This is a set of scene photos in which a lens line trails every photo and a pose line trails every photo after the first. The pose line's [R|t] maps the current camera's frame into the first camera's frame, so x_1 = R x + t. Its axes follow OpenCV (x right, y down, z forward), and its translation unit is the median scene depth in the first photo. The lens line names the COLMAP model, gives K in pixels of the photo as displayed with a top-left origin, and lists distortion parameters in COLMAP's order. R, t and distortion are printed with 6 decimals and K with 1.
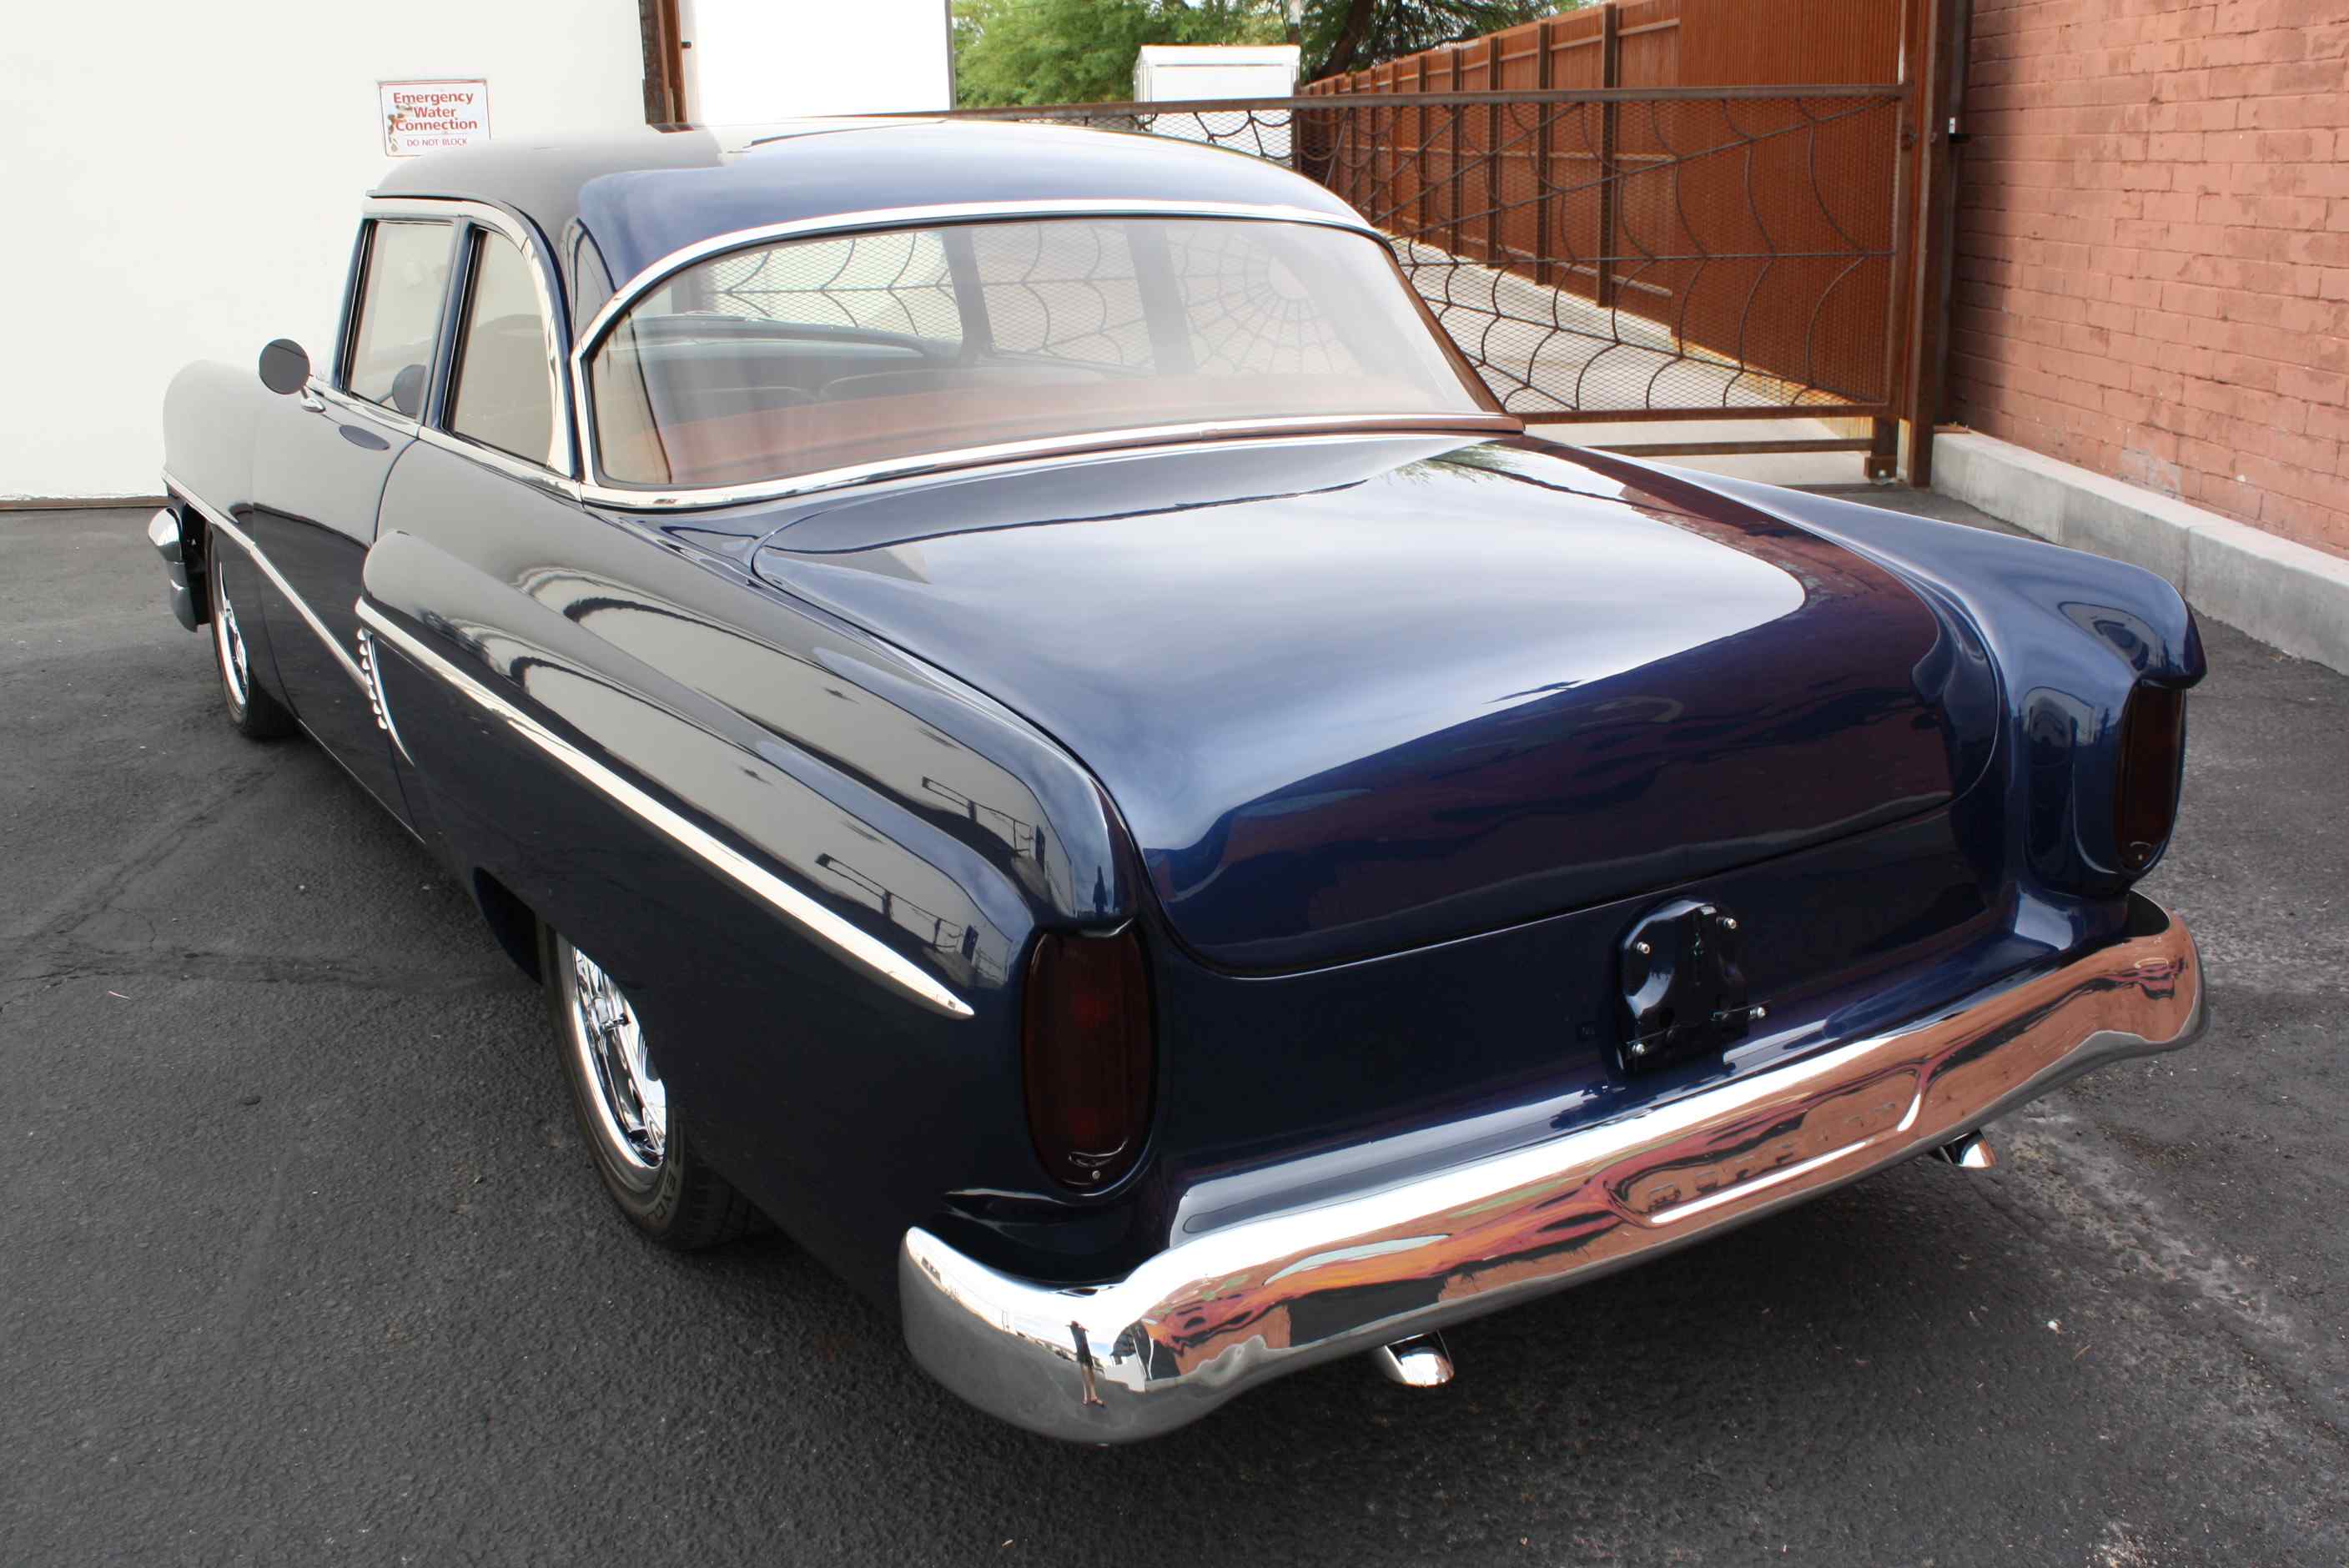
lens RADIAL K [[2137.1, 0, 1172.3], [0, 2137.1, 782.9], [0, 0, 1]] dist [-0.162343, 0.157191]
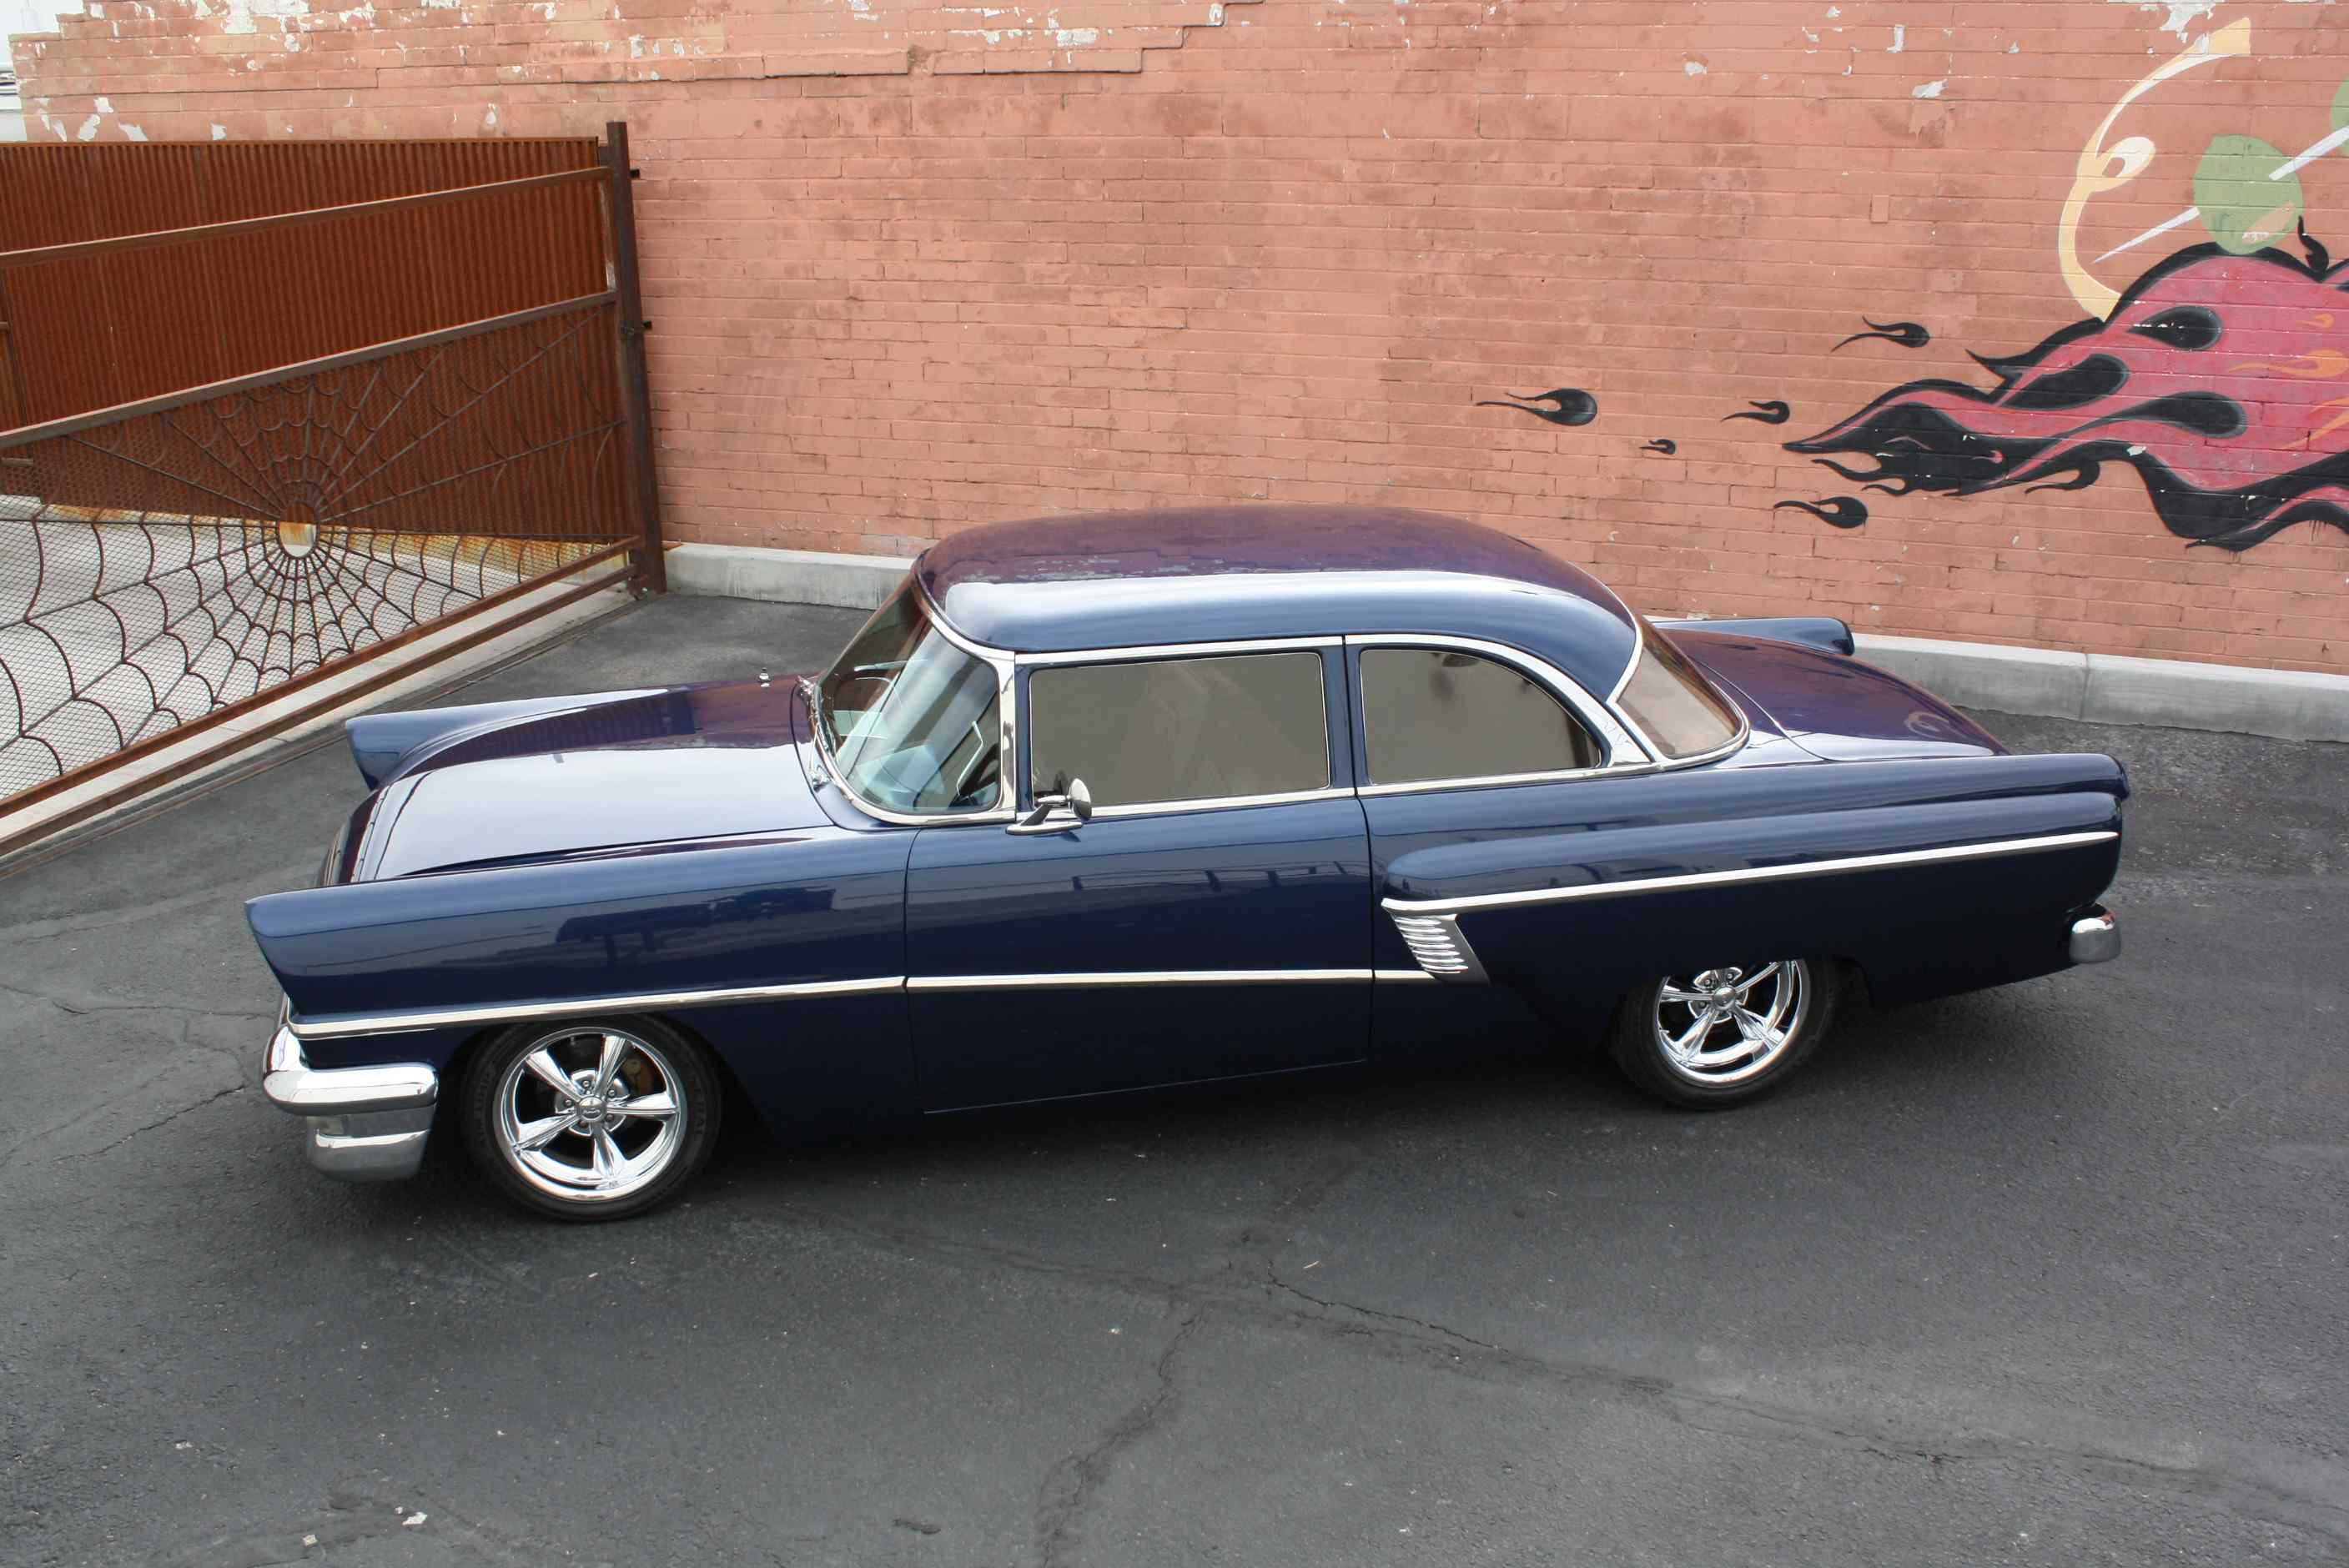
lens RADIAL K [[2137.1, 0, 1172.3], [0, 2137.1, 782.9], [0, 0, 1]] dist [-0.162343, 0.157191]
pose [[0.354392, -0.294630, 0.887468, -1.714938], [0.270922, 0.940711, 0.204119, -0.506215], [-0.894991, 0.168096, 0.413202, 0.486271]]
